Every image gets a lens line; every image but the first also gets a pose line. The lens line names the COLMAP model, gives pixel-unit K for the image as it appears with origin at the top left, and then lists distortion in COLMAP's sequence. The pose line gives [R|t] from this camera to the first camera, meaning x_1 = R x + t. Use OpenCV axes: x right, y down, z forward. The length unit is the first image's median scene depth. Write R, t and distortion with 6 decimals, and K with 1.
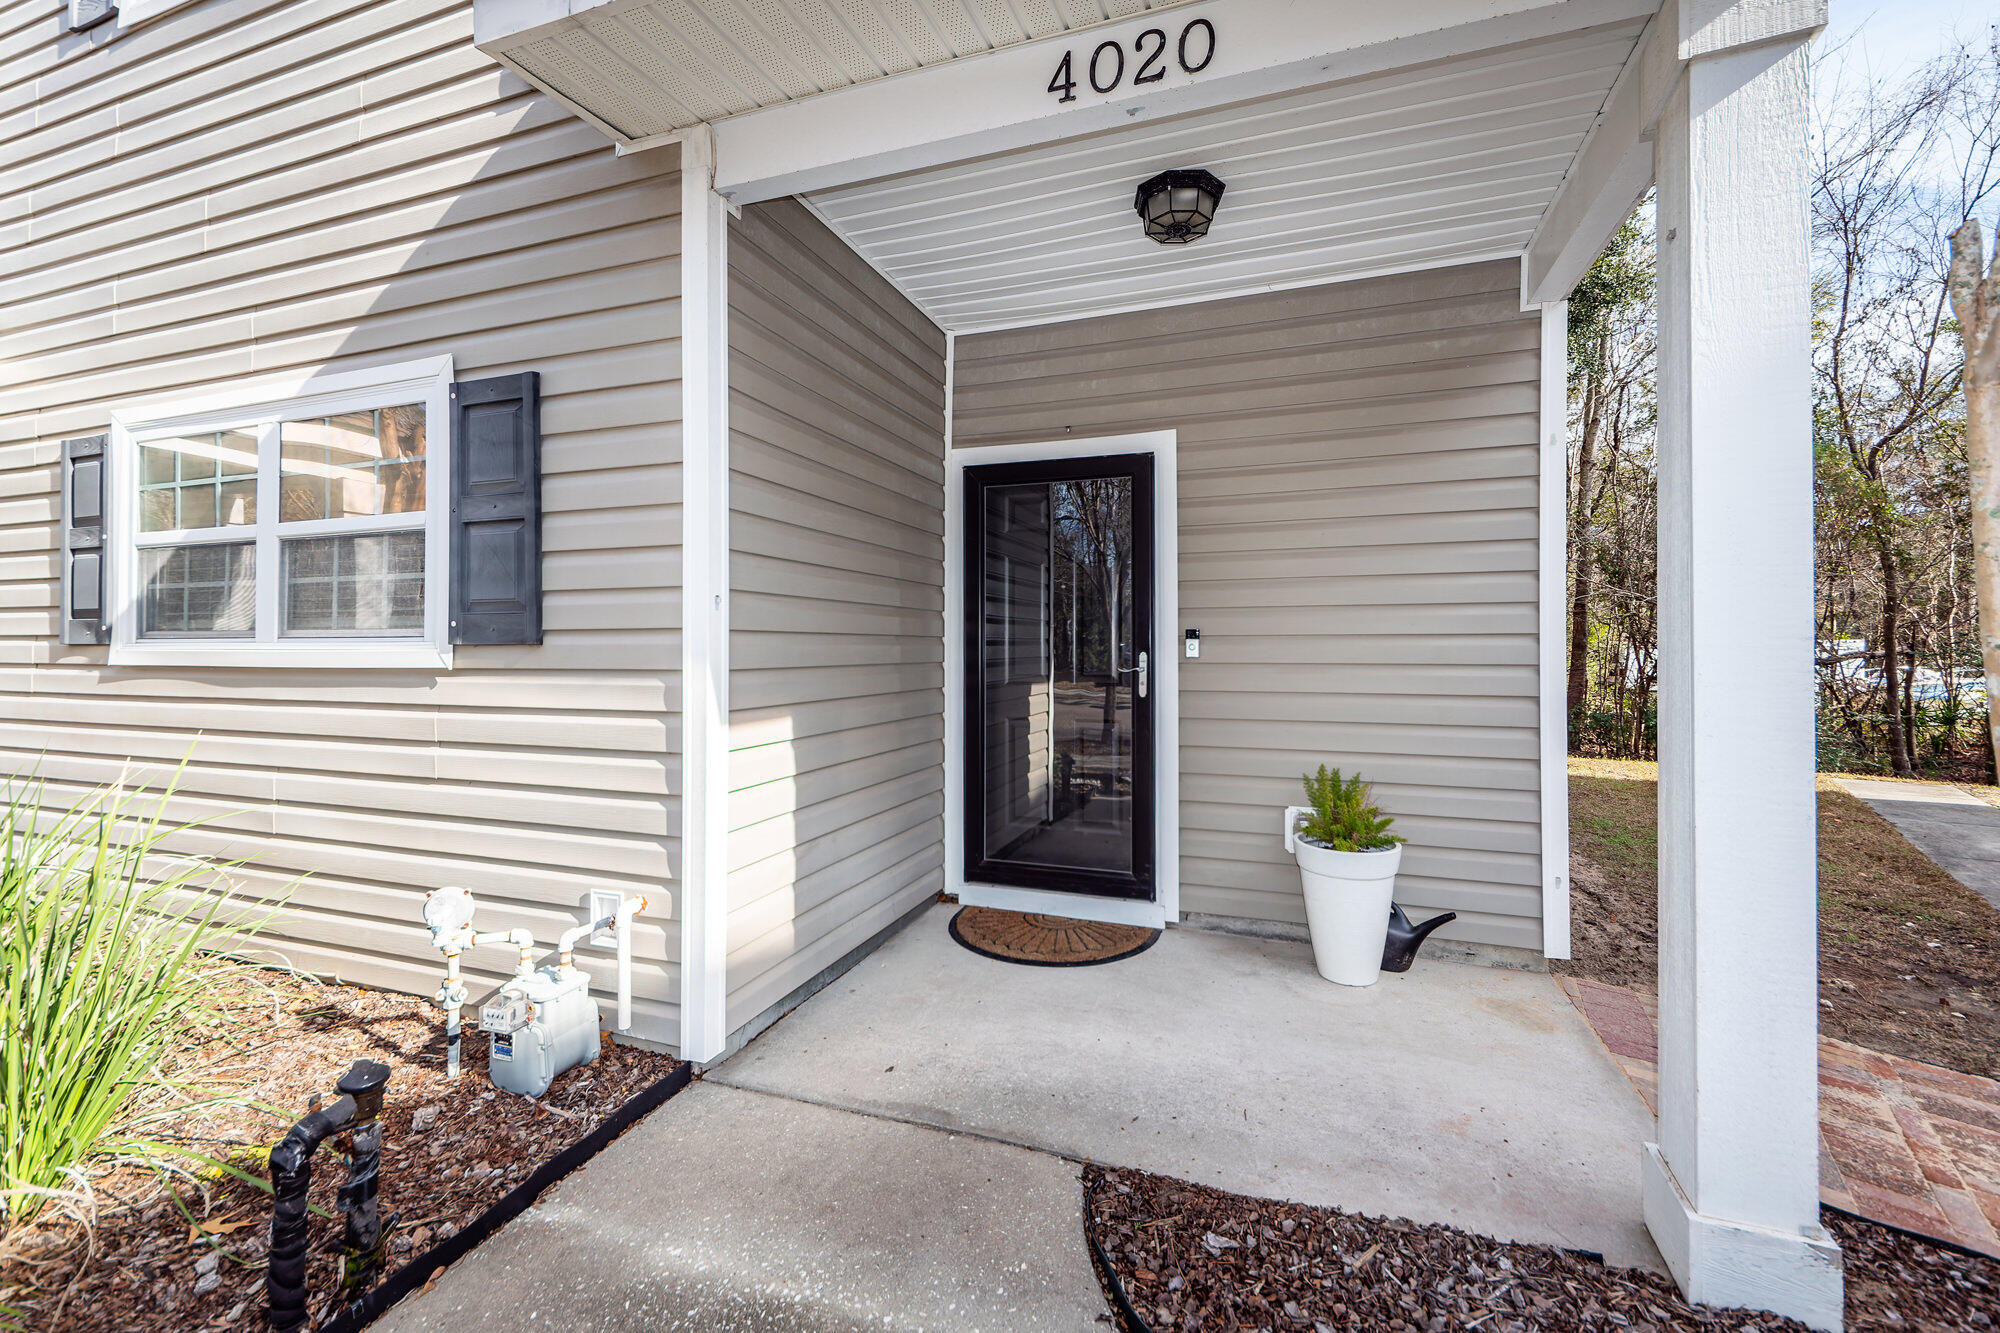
lens RADIAL K [[815.6, 0, 1026.3], [0, 815.6, 640.7], [0, 0, 1]] dist [0.008590, -0.002698]
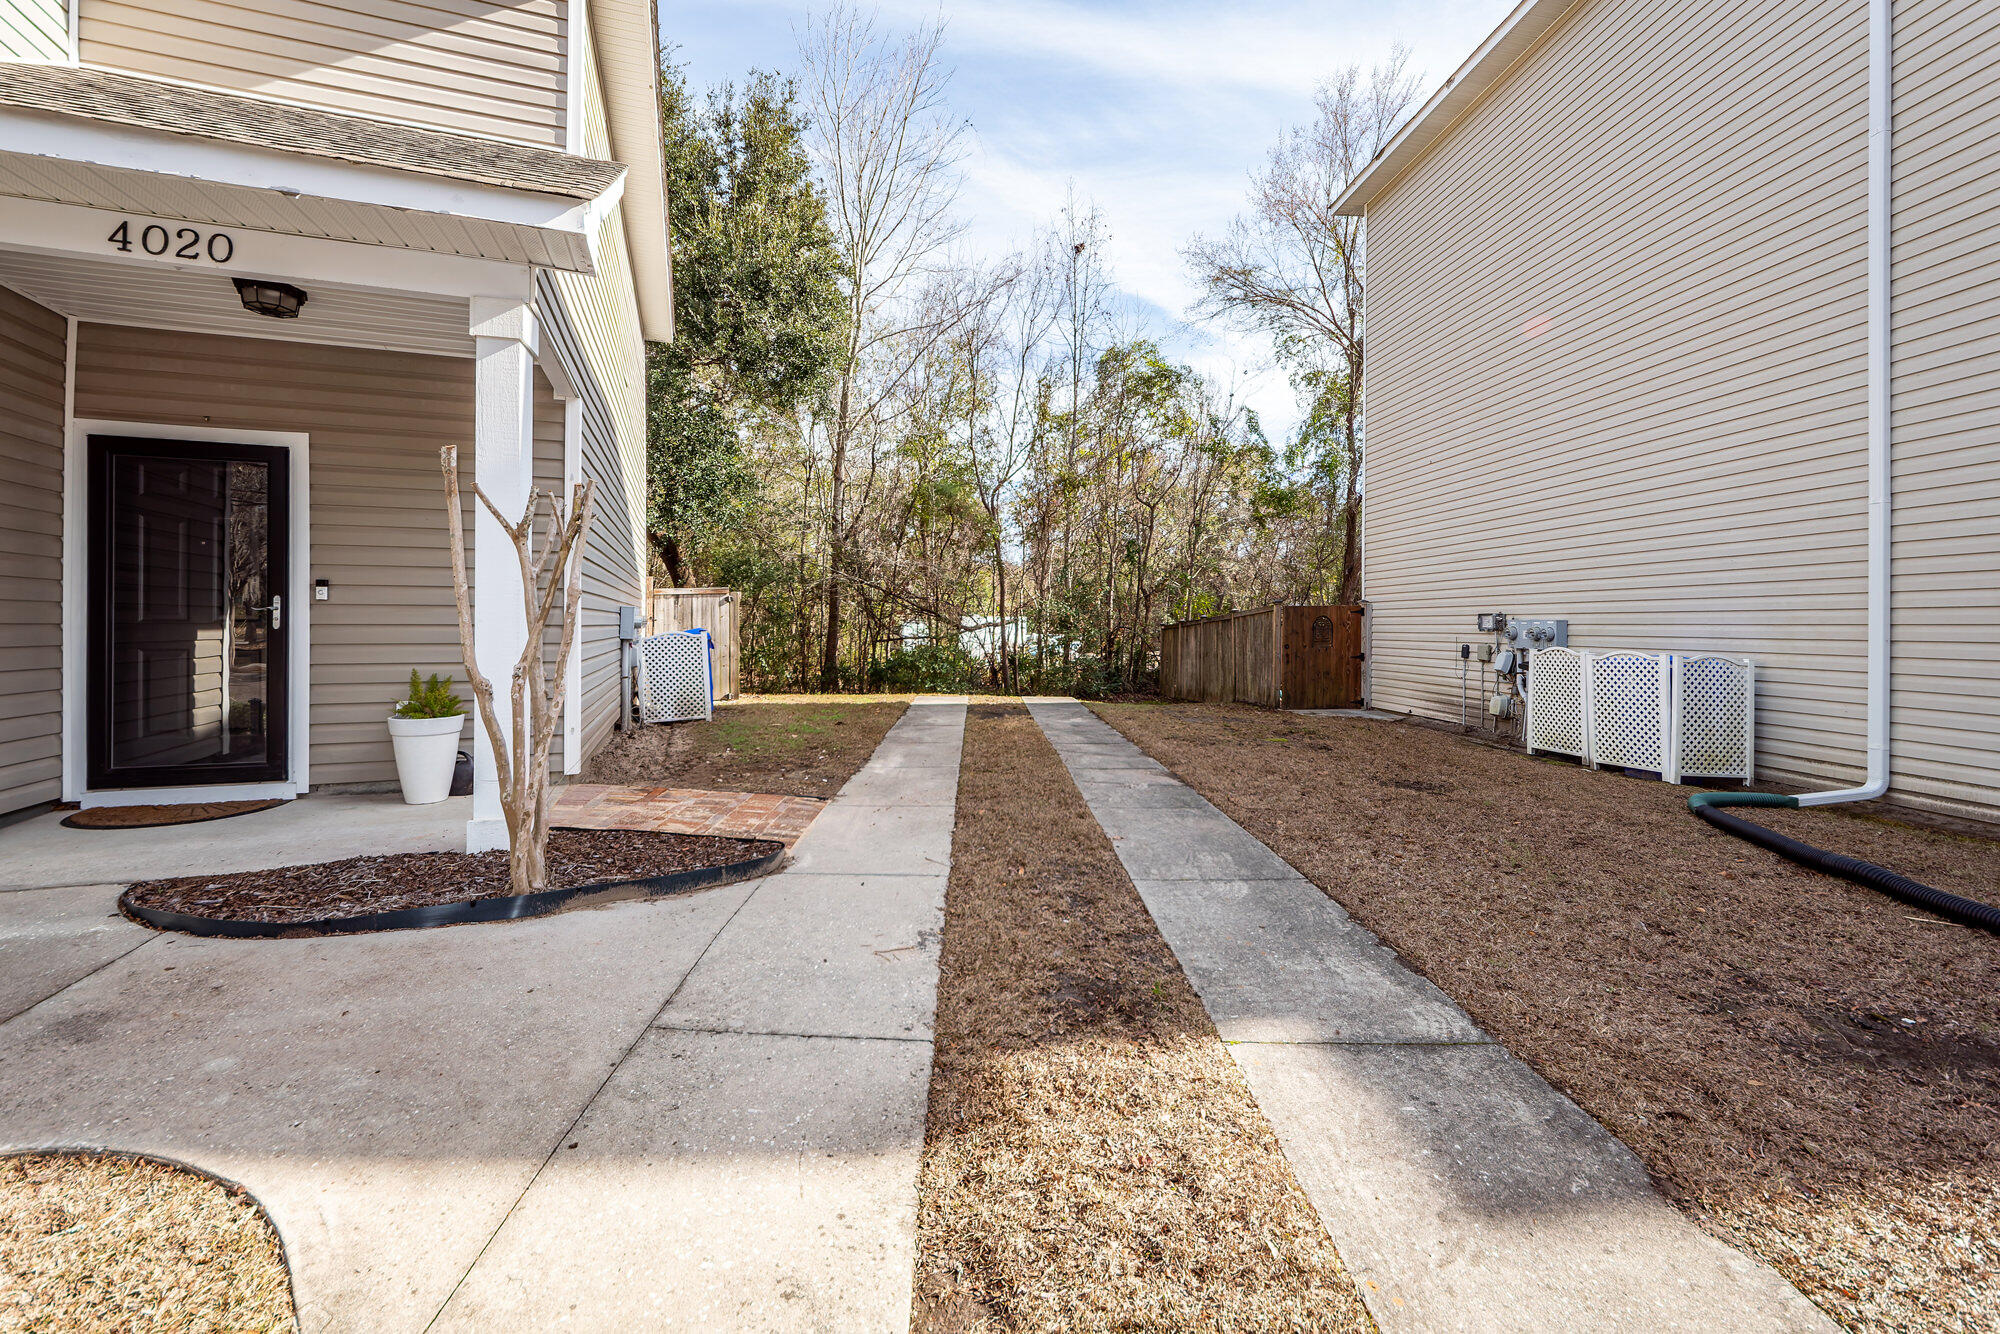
lens RADIAL K [[815.6, 0, 972.8], [0, 815.6, 620.2], [0, 0, 1]] dist [0.008590, -0.002698]
pose [[0.785486, 0.005090, 0.618858, 0.209504], [-0.007704, 0.999969, 0.001553, 0.044245], [-0.618831, -0.005988, 0.785501, -0.774534]]
